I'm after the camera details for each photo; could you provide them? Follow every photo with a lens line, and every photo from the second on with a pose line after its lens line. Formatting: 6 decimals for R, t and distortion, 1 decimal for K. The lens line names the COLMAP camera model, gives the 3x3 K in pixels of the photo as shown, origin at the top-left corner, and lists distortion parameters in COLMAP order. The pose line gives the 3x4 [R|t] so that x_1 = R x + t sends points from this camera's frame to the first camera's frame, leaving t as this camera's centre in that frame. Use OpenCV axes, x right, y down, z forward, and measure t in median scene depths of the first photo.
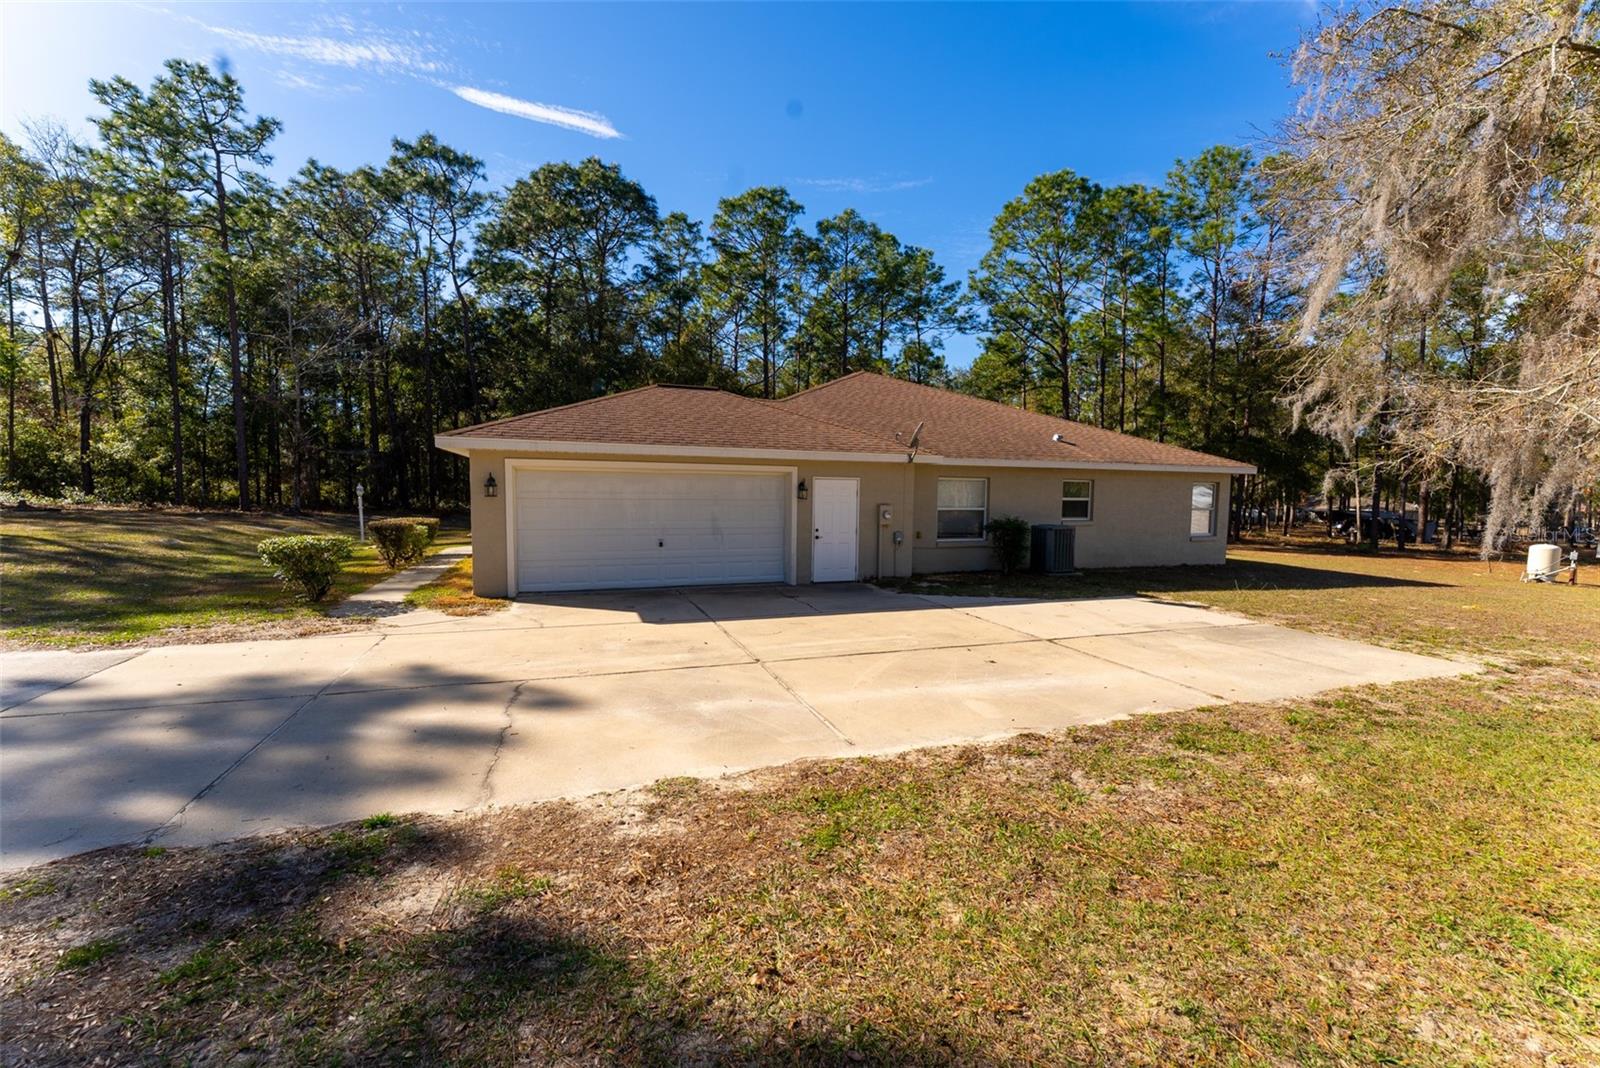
lens RADIAL K [[641.9, 0, 800.3], [0, 641.9, 535.5], [0, 0, 1]] dist [0.000192, -0.000834]
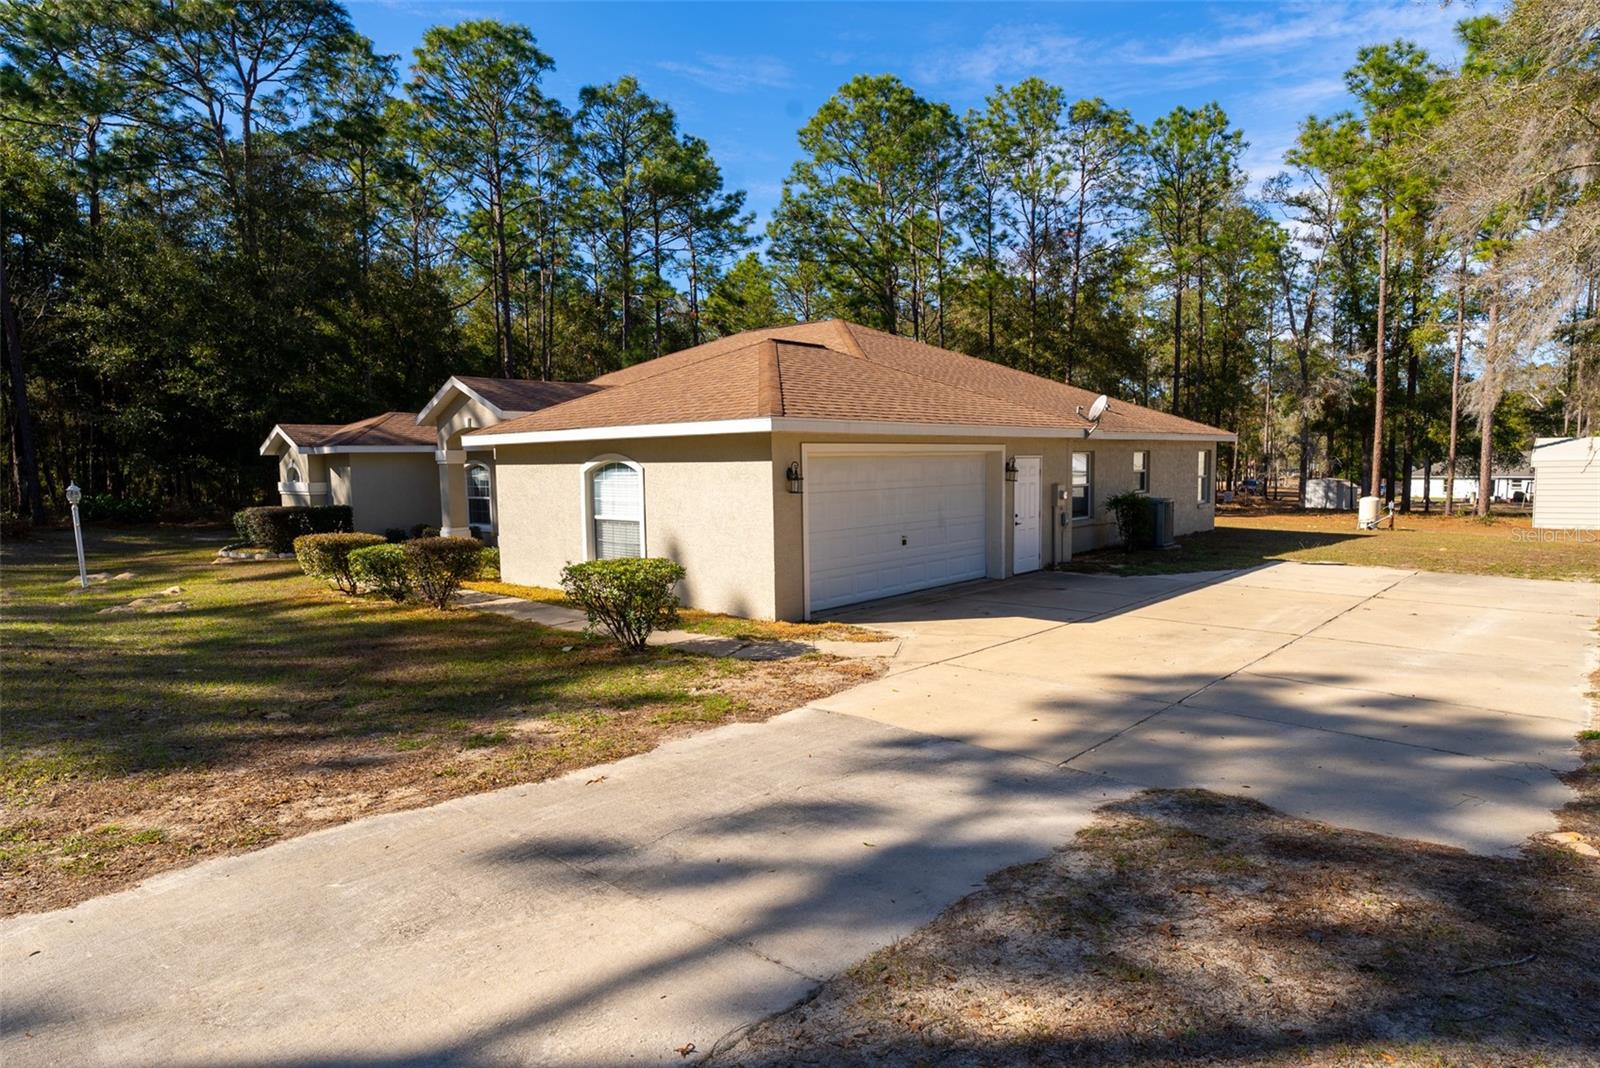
lens RADIAL K [[902.9, 0, 802.5], [0, 902.9, 536.4], [0, 0, 1]] dist [0.005780, 0.001802]
pose [[0.888329, -0.063905, 0.454739, -0.500586], [0.057890, 0.997954, 0.027156, -0.019155], [-0.455543, 0.002202, 0.890211, 0.012583]]
